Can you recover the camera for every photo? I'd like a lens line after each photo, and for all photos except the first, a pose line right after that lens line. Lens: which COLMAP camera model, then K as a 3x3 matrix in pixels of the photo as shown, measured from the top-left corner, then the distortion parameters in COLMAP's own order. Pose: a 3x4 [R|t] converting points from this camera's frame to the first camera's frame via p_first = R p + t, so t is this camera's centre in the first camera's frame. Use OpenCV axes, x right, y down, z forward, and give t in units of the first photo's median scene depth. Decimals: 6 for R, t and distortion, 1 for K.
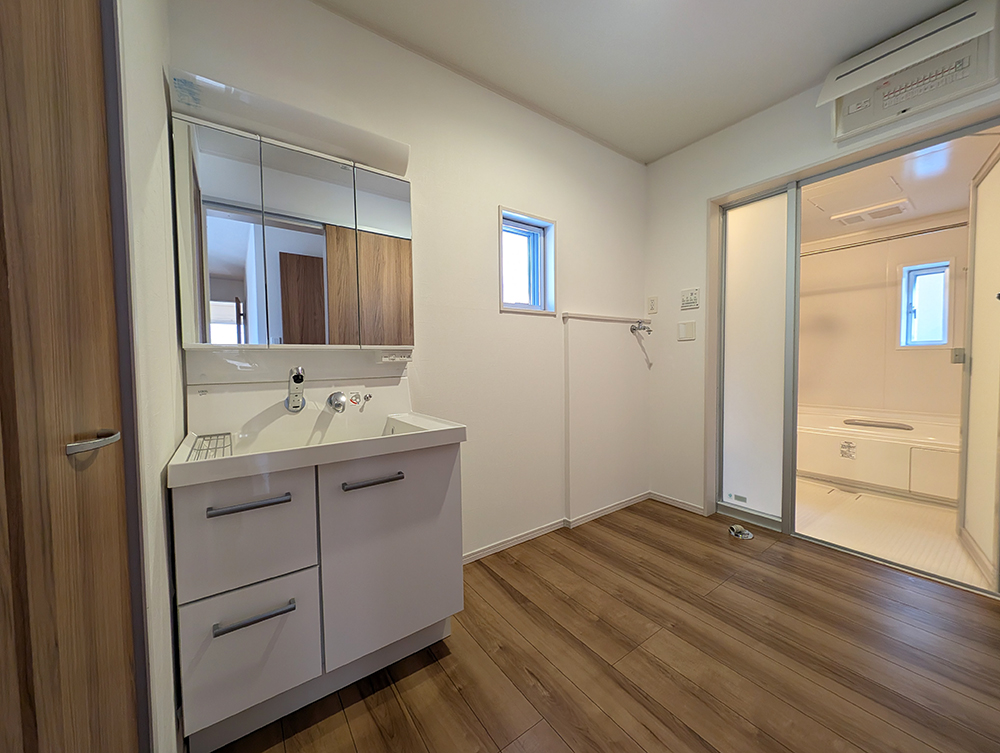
lens RADIAL K [[375.7, 0, 496.4], [0, 375.7, 375.5], [0, 0, 1]] dist [0.005946, -0.002232]
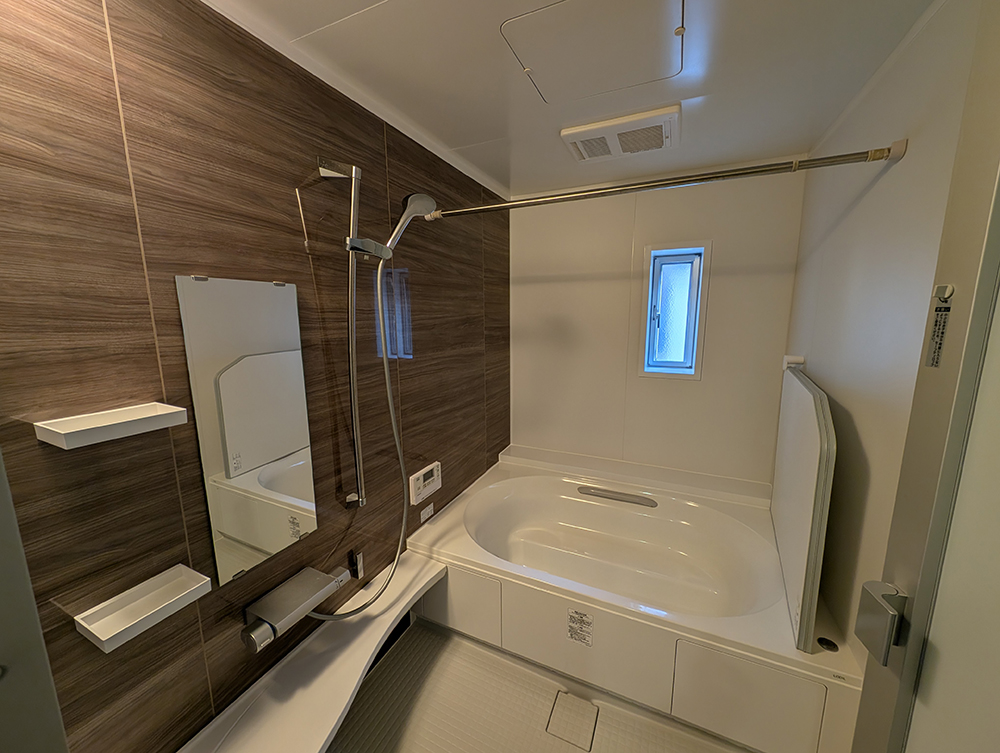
lens RADIAL K [[375.7, 0, 502.9], [0, 375.7, 373.0], [0, 0, 1]] dist [0.005946, -0.002232]
pose [[0.863234, -0.068227, 0.500173, 0.556553], [0.012314, 0.993376, 0.114250, -0.164102], [-0.504655, -0.092466, 0.858355, 0.589678]]
